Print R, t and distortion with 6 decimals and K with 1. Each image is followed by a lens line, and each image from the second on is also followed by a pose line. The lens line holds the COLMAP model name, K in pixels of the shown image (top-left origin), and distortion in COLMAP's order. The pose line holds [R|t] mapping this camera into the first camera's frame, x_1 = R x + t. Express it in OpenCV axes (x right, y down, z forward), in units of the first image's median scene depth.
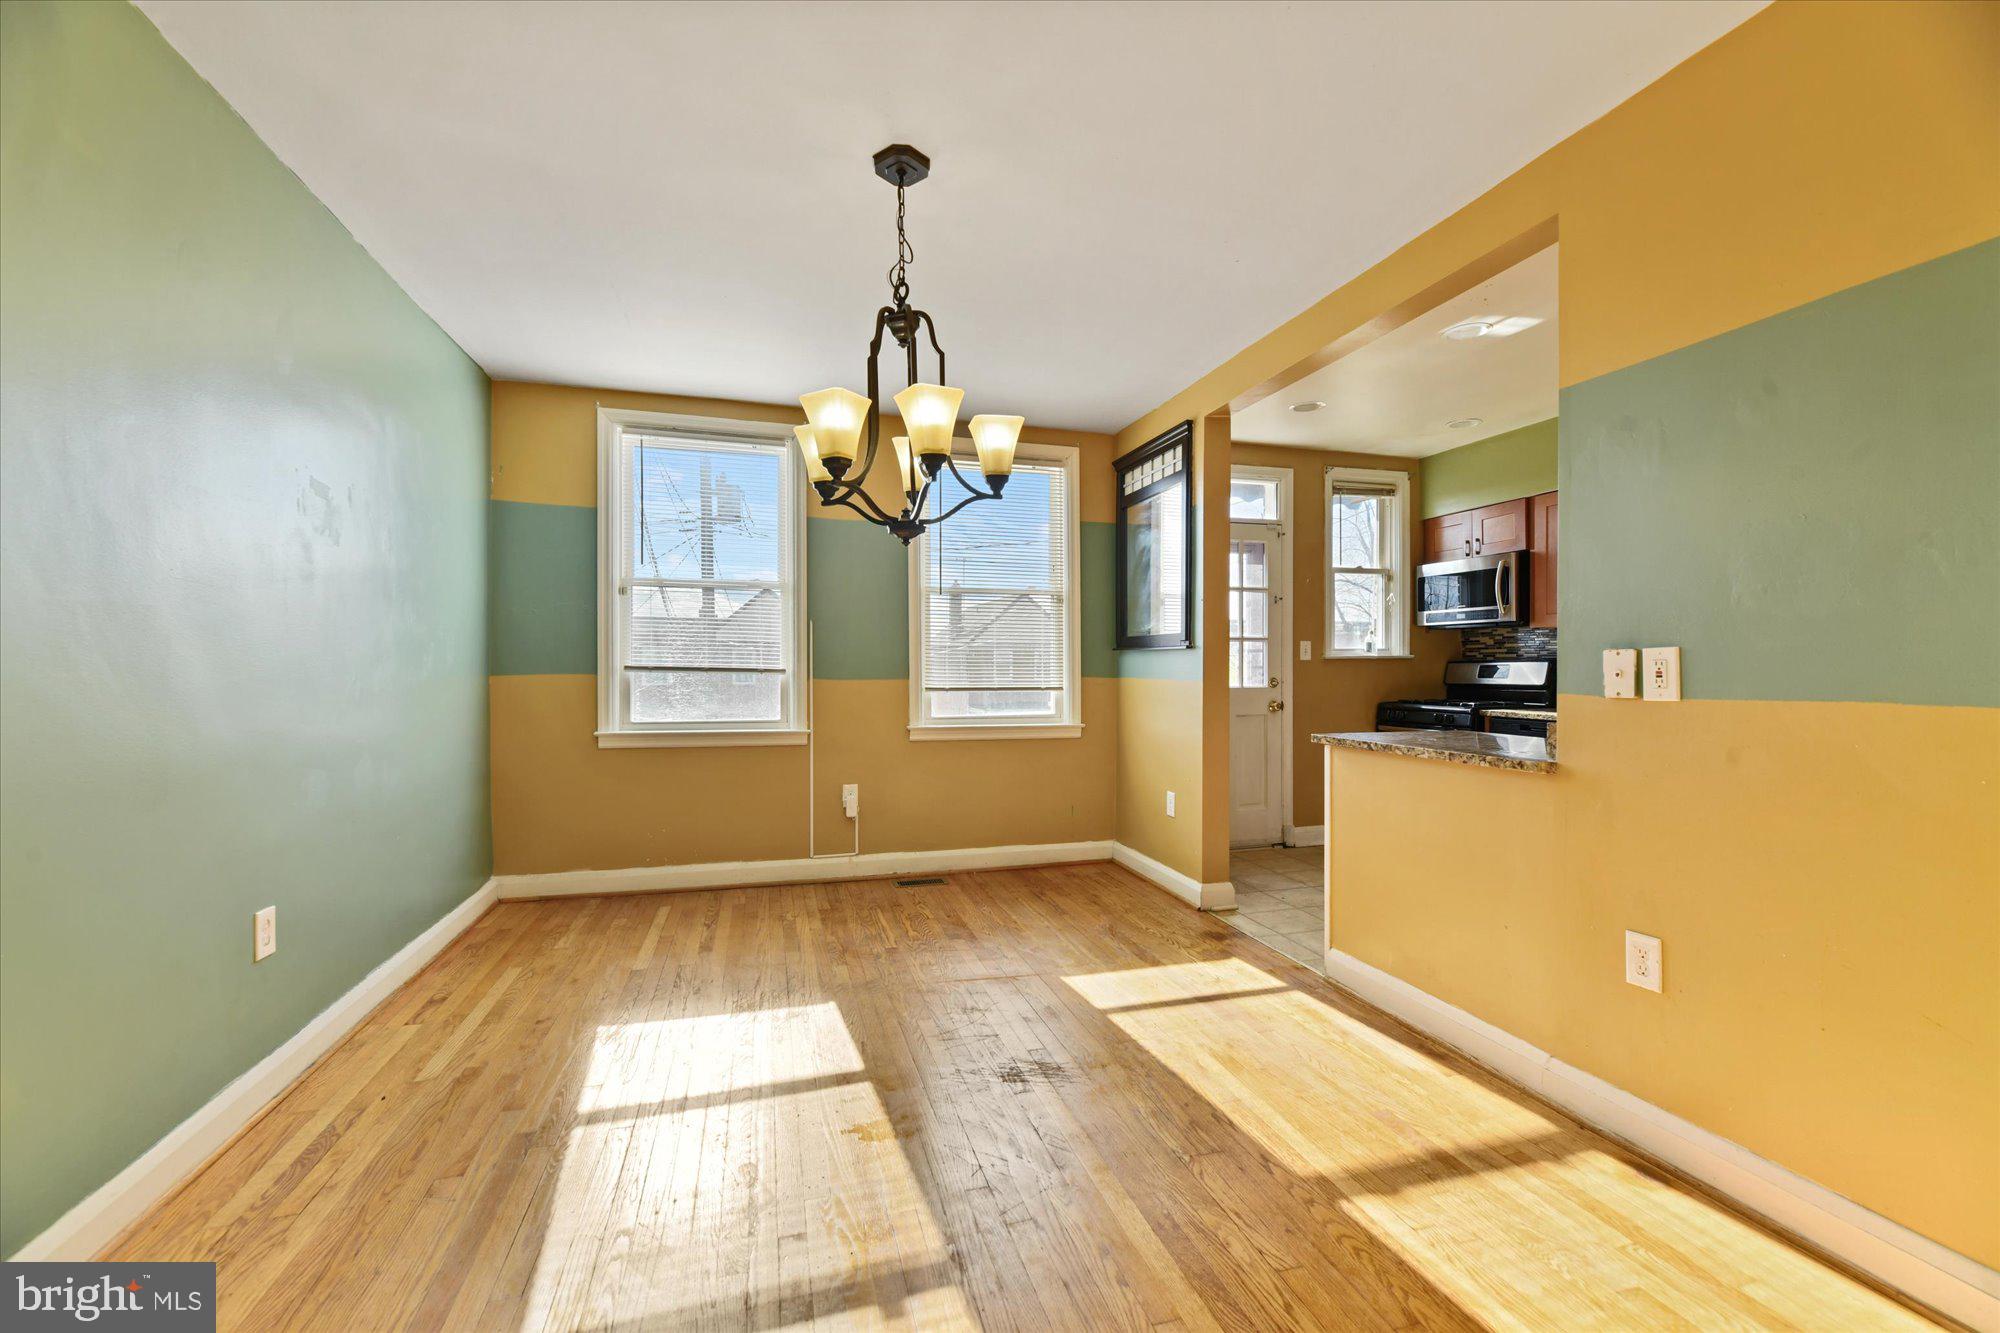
lens RADIAL K [[818.3, 0, 1005.3], [0, 818.3, 667.3], [0, 0, 1]] dist [0.001493, -0.003666]
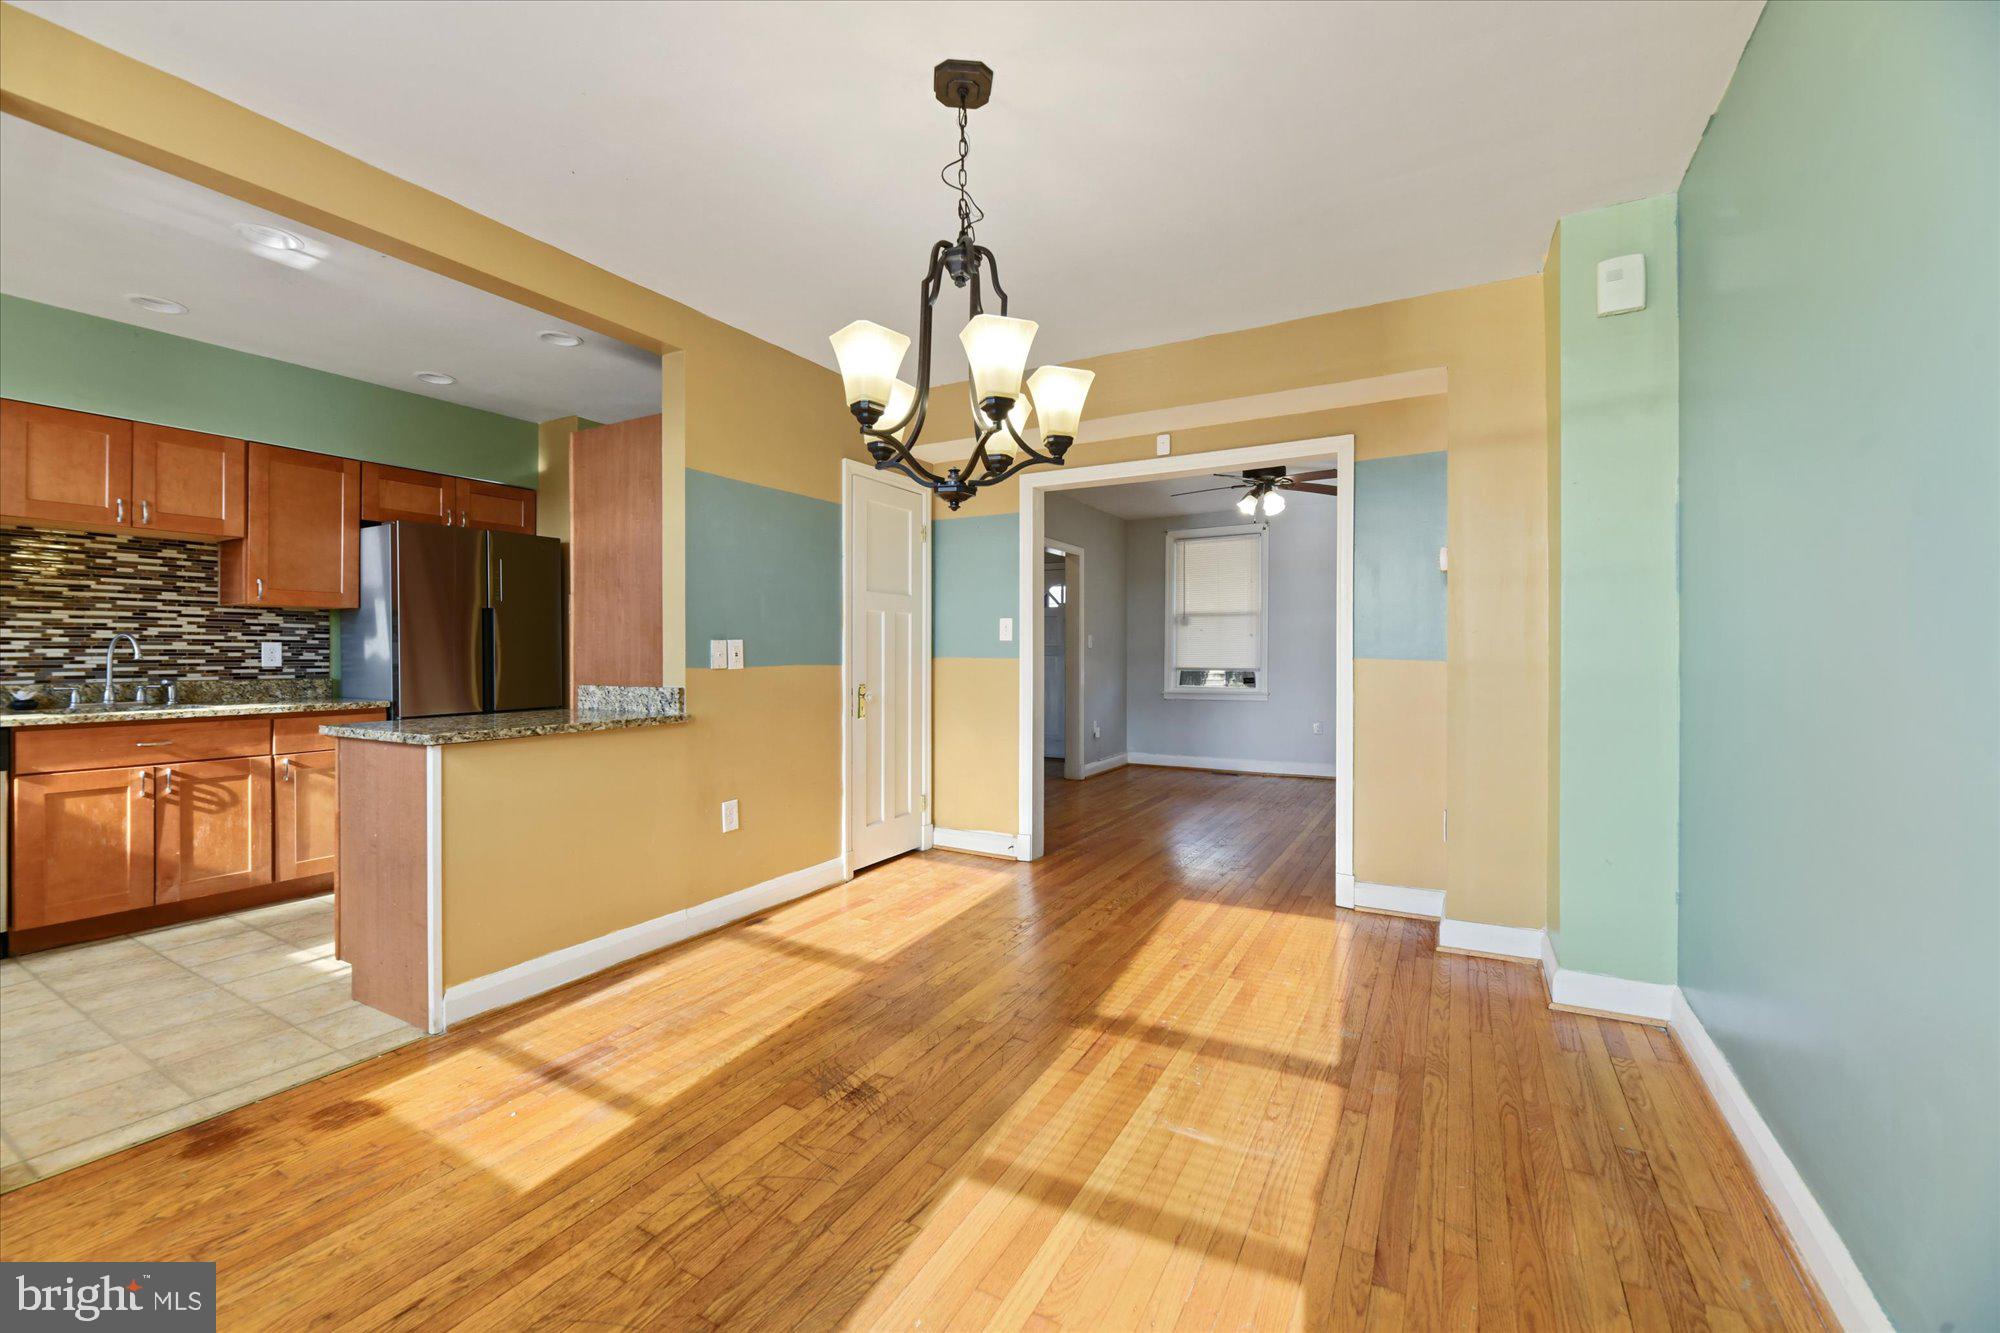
lens RADIAL K [[818.3, 0, 999.5], [0, 818.3, 654.5], [0, 0, 1]] dist [0.001493, -0.003666]
pose [[-0.700239, -0.001811, 0.713906, -0.440622], [0.000826, 0.999994, 0.003348, 0.001423], [-0.713908, 0.002934, -0.700233, 0.894297]]
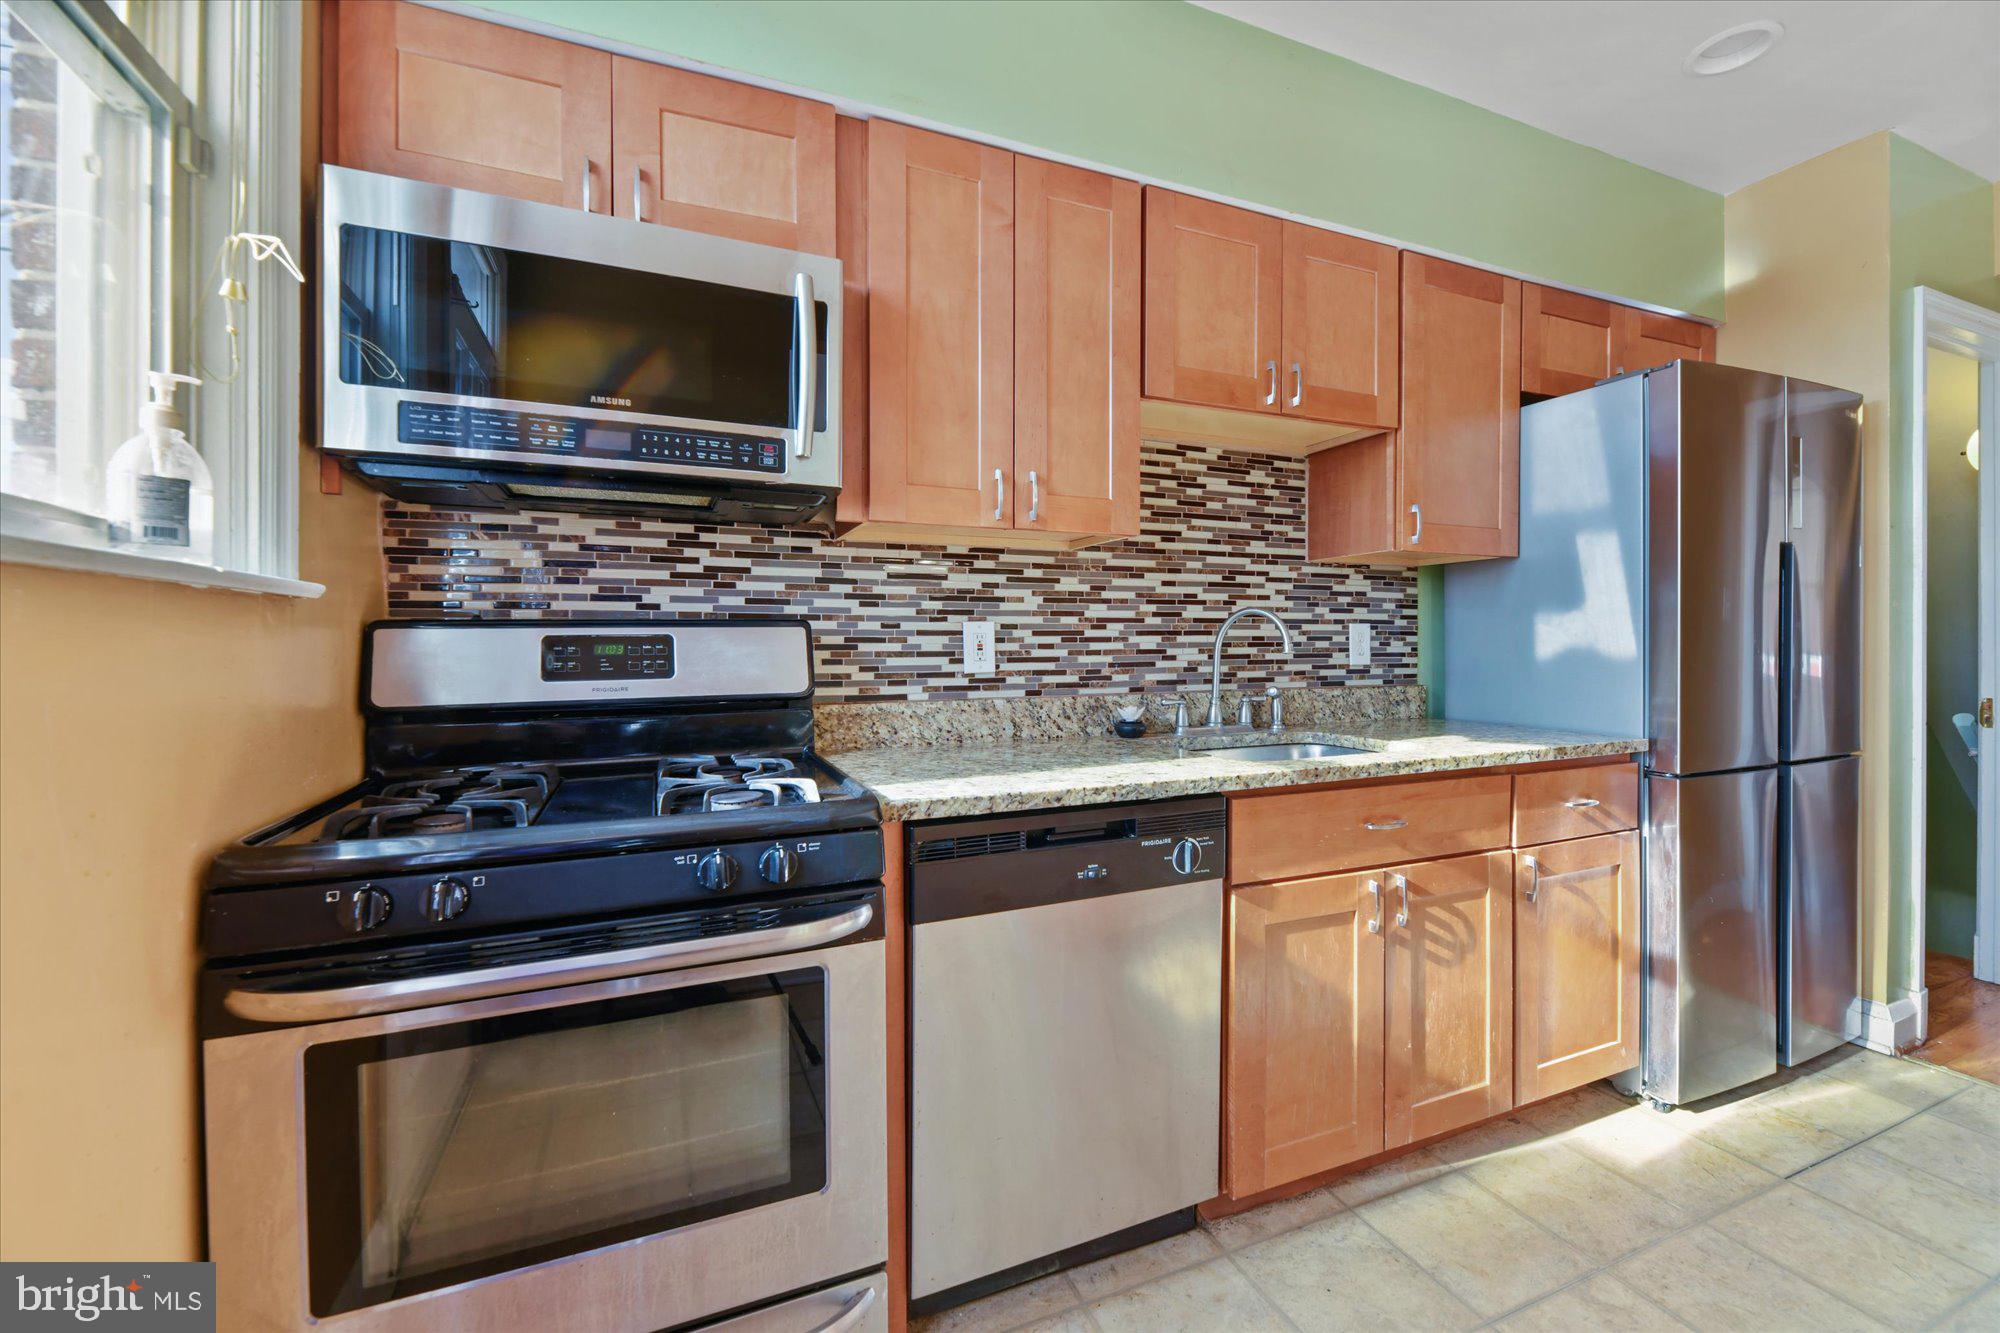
lens RADIAL K [[818.3, 0, 999.5], [0, 818.3, 649.6], [0, 0, 1]] dist [0.001493, -0.003666]
pose [[-0.116203, -0.004012, 0.993217, 0.371762], [0.008158, 0.999954, 0.004993, 0.002815], [-0.993192, 0.008683, -0.116165, 1.166881]]
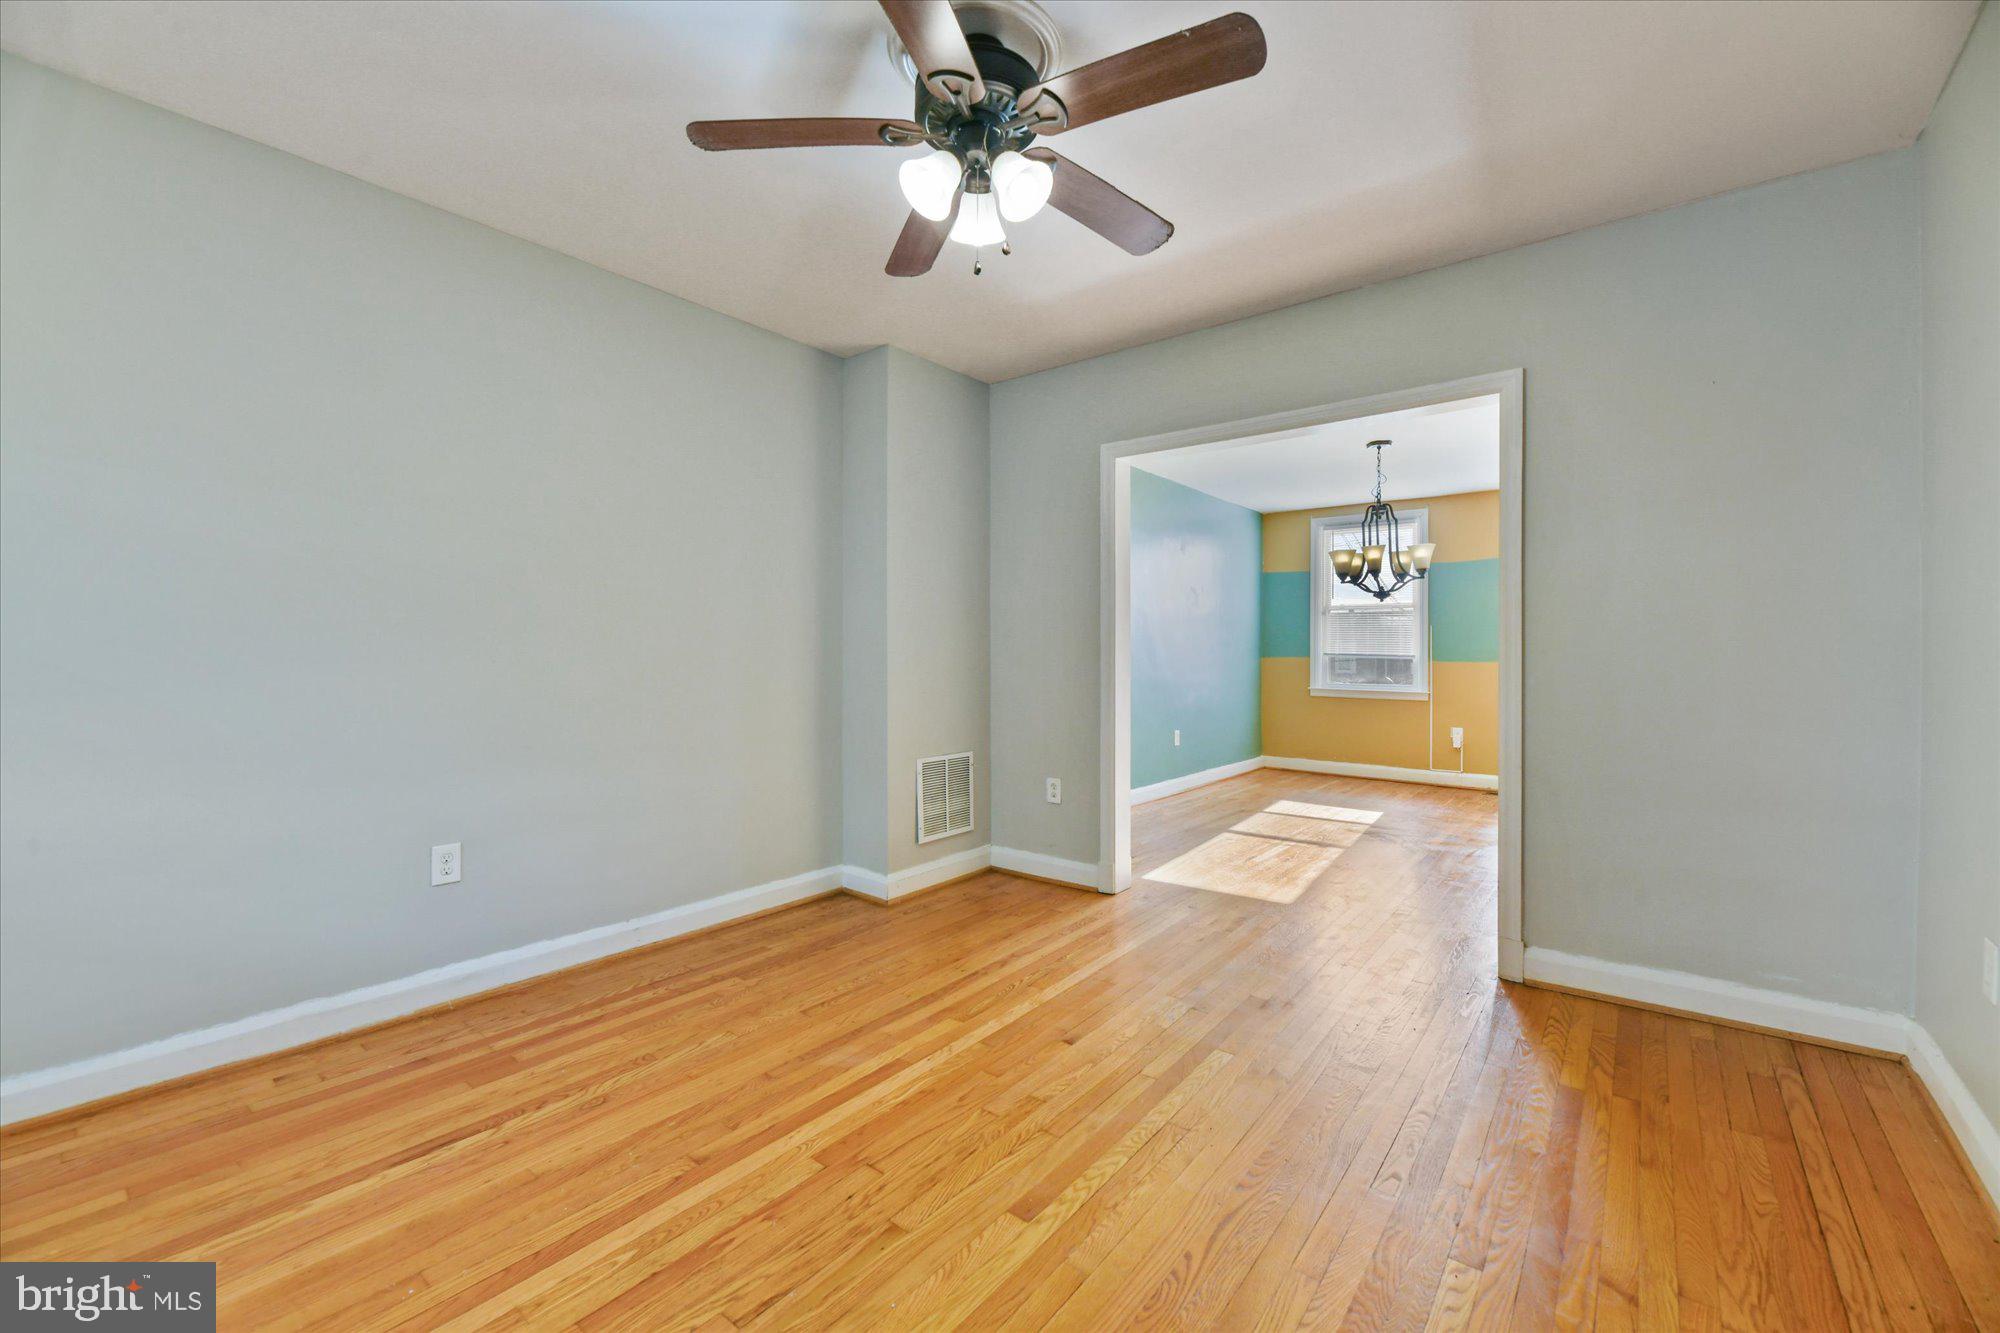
lens RADIAL K [[818.3, 0, 1000.1], [0, 818.3, 652.6], [0, 0, 1]] dist [0.001493, -0.003666]
pose [[0.578773, 0.000138, -0.815489, 0.669610], [-0.005338, 0.999979, -0.003619, 0.008476], [0.815471, 0.006448, 0.578761, -0.730001]]
